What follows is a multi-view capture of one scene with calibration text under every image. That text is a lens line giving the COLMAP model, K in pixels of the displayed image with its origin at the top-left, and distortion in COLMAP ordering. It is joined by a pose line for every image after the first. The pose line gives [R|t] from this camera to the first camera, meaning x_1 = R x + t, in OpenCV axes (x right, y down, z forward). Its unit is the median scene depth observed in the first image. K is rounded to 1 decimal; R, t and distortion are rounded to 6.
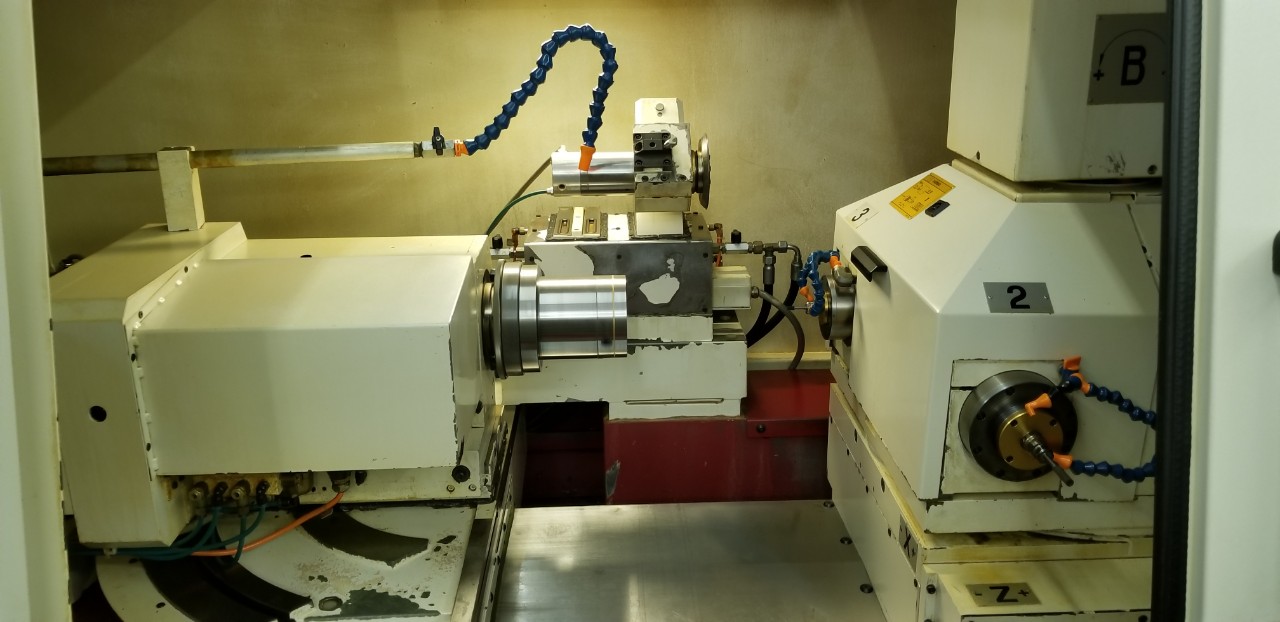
lens RADIAL K [[1005.2, 0, 654.4], [0, 1005.2, 284.7], [0, 0, 1]] dist [0.040385, -0.049816]
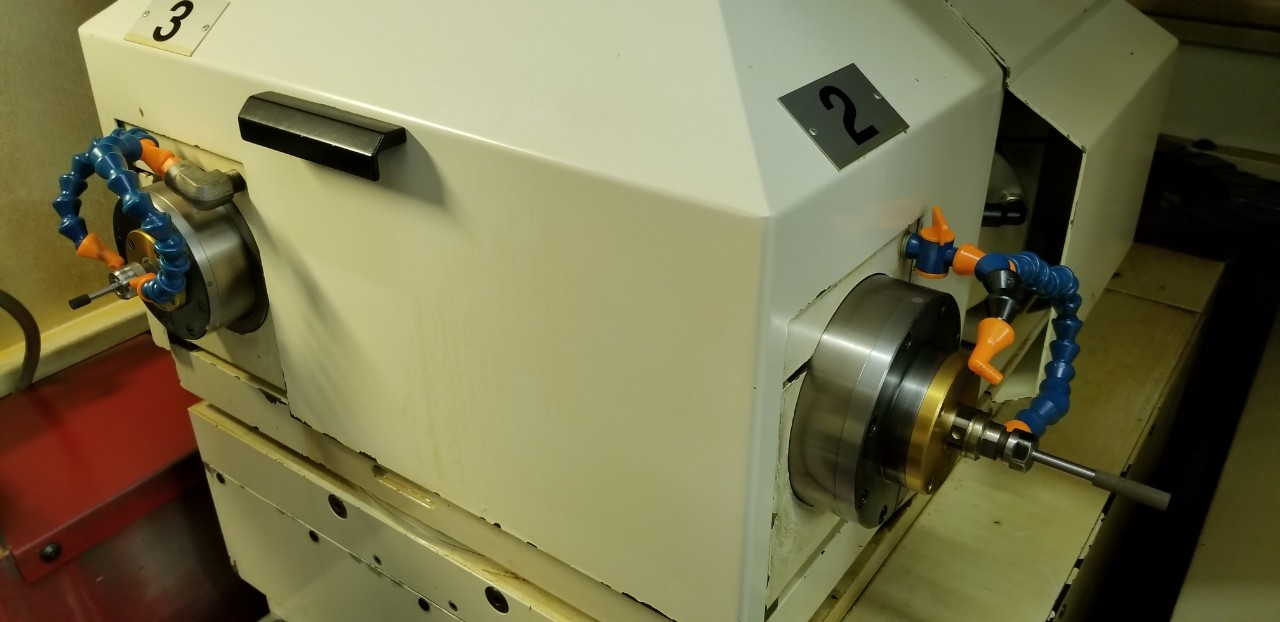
lens RADIAL K [[1005.2, 0, 635.4], [0, 1005.2, 321.6], [0, 0, 1]] dist [0.040385, -0.049816]
pose [[0.628896, -0.387842, 0.673846, 0.003536], [0.234636, 0.920962, 0.311088, -0.039555], [-0.741239, -0.037534, 0.670191, 0.561159]]
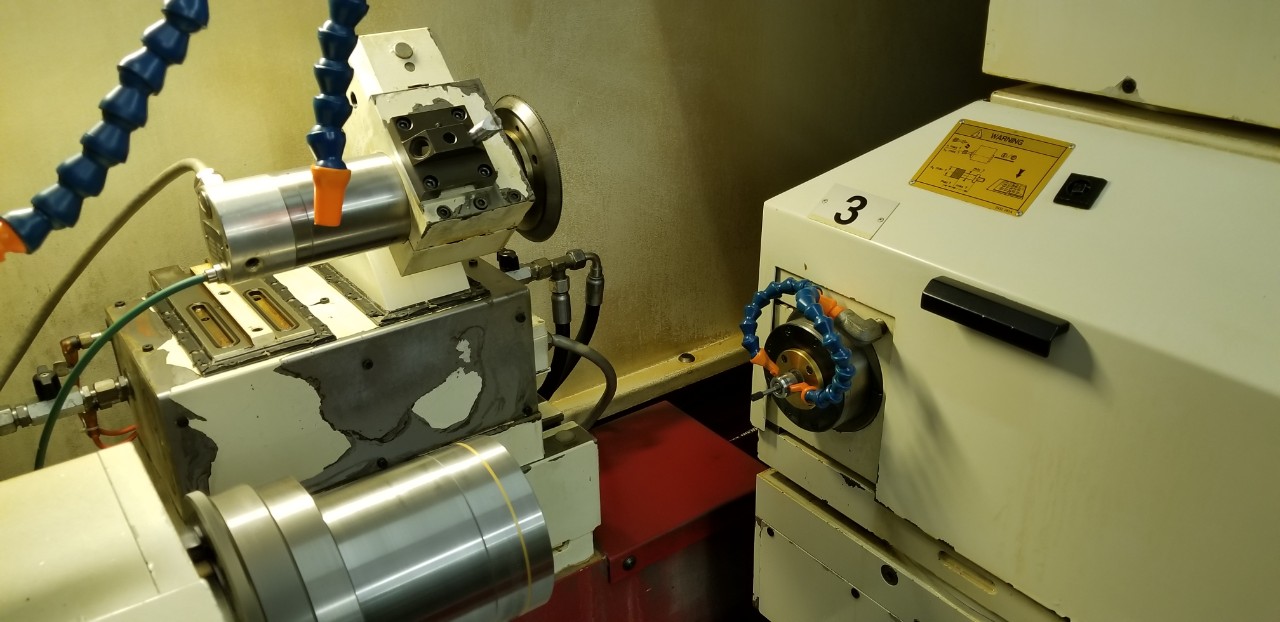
lens RADIAL K [[1005.2, 0, 631.2], [0, 1005.2, 313.6], [0, 0, 1]] dist [0.040385, -0.049816]
pose [[0.835634, -0.241499, 0.493349, -0.179109], [0.173551, 0.968236, 0.180000, -0.128791], [-0.521148, -0.064793, 0.851003, 0.550952]]
